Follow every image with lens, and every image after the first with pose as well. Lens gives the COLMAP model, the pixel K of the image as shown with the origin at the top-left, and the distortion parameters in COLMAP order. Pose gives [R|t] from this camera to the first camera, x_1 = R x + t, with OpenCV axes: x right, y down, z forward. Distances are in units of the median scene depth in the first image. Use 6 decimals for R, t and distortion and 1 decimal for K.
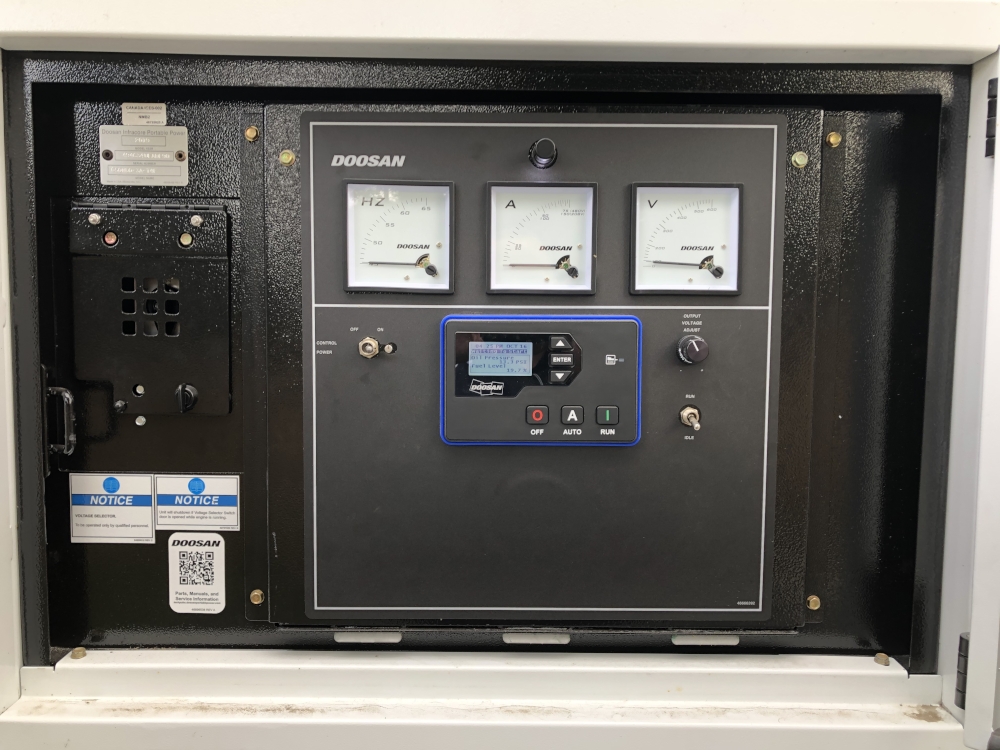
lens RADIAL K [[810.0, 0, 500.1], [0, 810.0, 377.0], [0, 0, 1]] dist [0.052967, -0.032423]
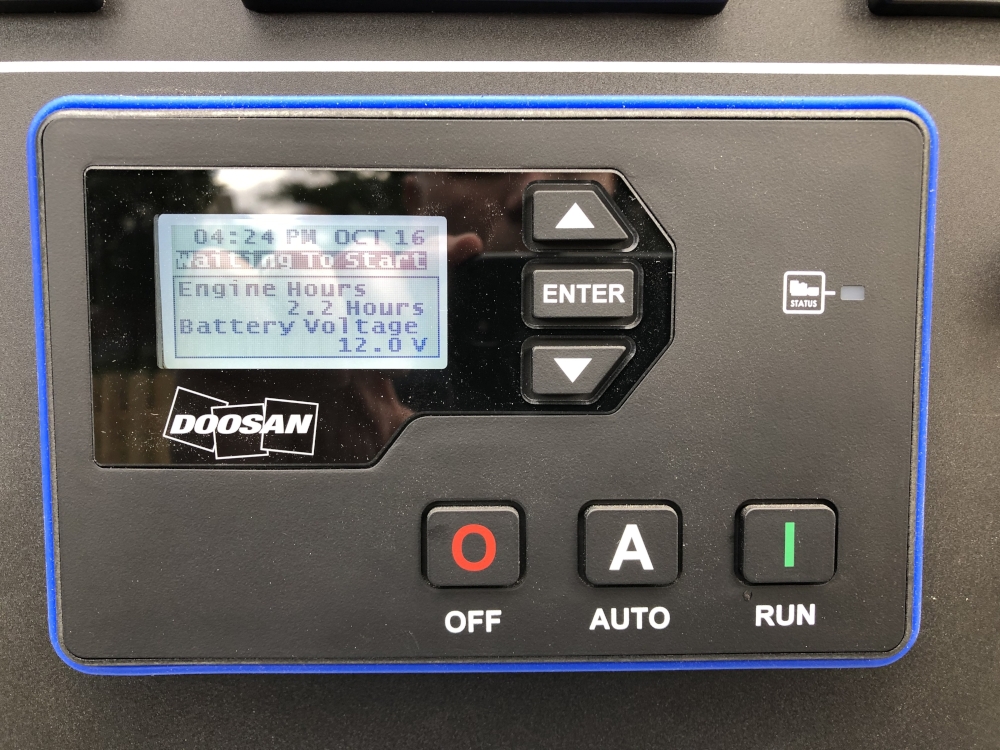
lens RADIAL K [[810.0, 0, 499.9], [0, 810.0, 373.7], [0, 0, 1]] dist [0.052967, -0.032423]
pose [[0.999487, -0.007550, 0.031118, 0.046873], [0.007358, 0.999953, 0.006277, -0.001521], [-0.031164, -0.006045, 0.999496, 0.779561]]
